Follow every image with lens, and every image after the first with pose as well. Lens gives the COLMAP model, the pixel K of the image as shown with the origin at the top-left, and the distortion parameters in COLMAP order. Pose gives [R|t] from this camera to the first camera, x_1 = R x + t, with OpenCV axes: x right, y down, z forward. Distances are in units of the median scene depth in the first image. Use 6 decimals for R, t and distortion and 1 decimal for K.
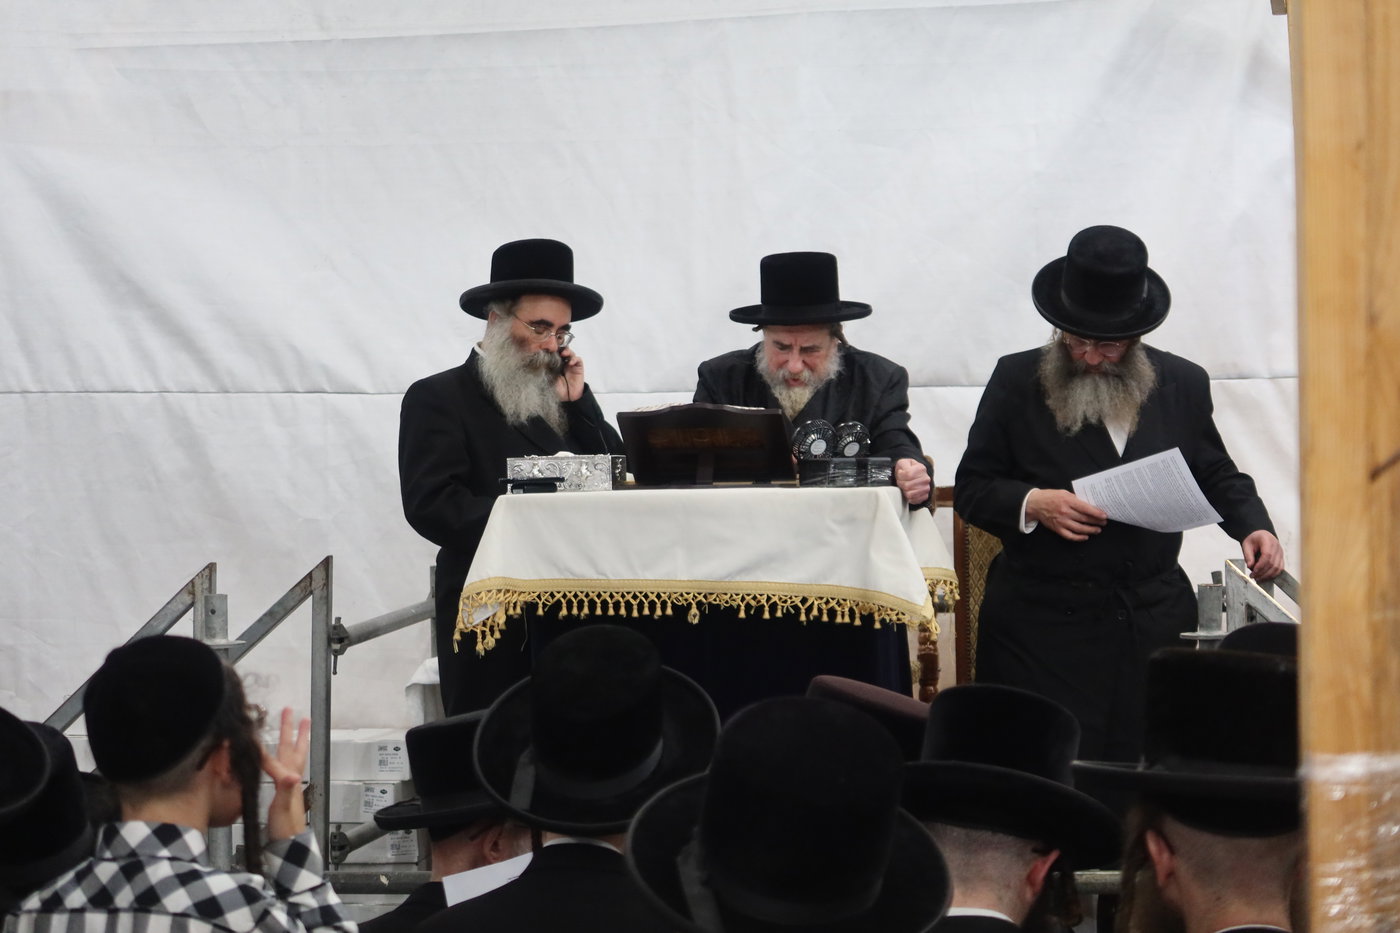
lens RADIAL K [[3797.2, 0, 700.0], [0, 3797.2, 466.5], [0, 0, 1]] dist [0.075209, -1.389519]
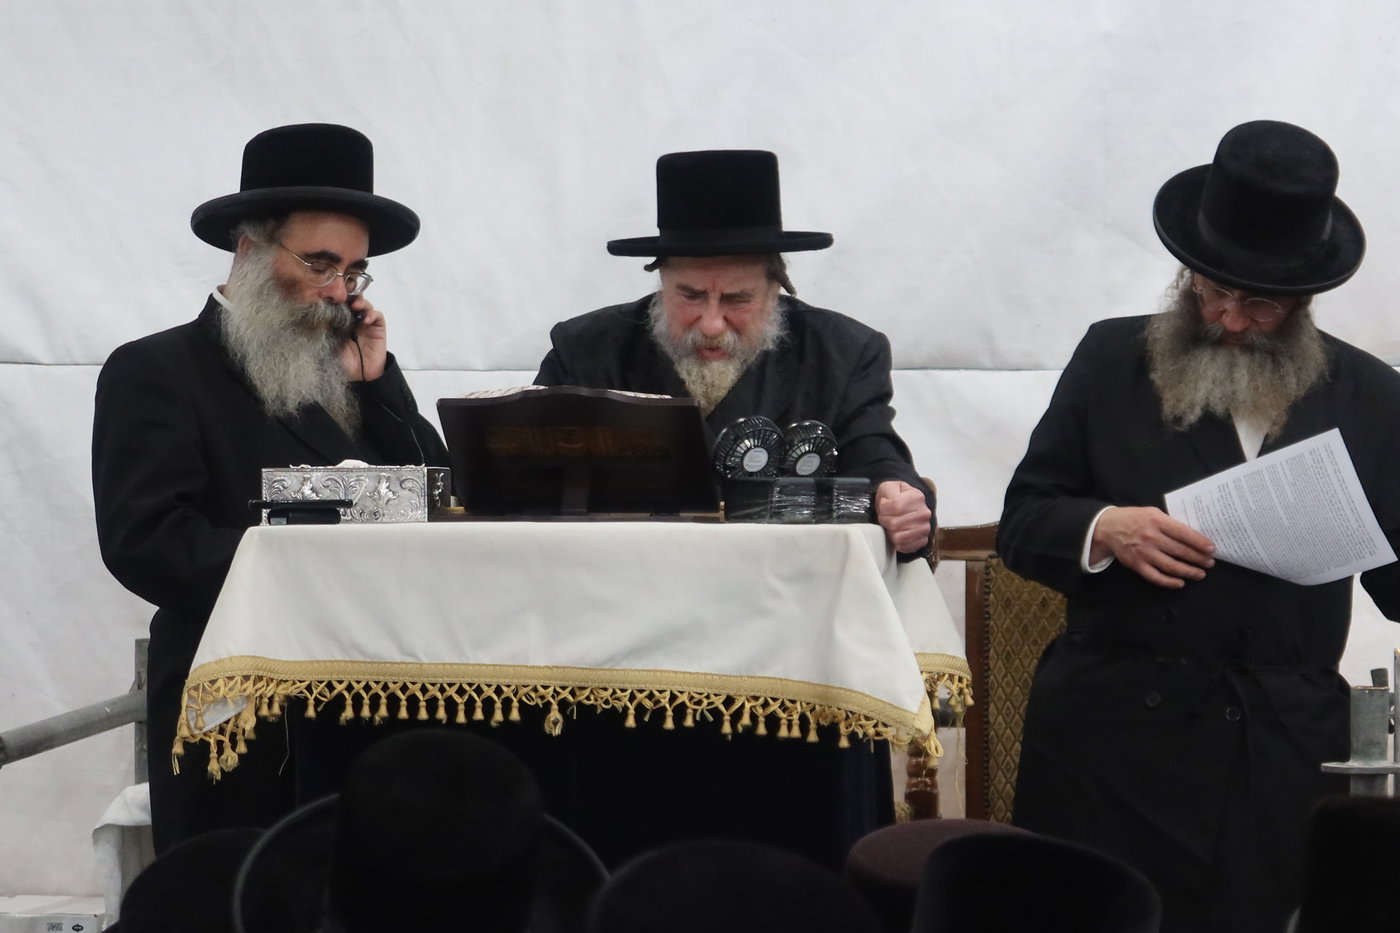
lens RADIAL K [[3797.2, 0, 700.0], [0, 3797.2, 466.5], [0, 0, 1]] dist [0.075209, -1.389519]
pose [[0.998644, 0.017172, 0.049150, -0.009167], [-0.017278, 0.999849, 0.001730, -0.004891], [-0.049112, -0.002577, 0.998790, 0.366605]]
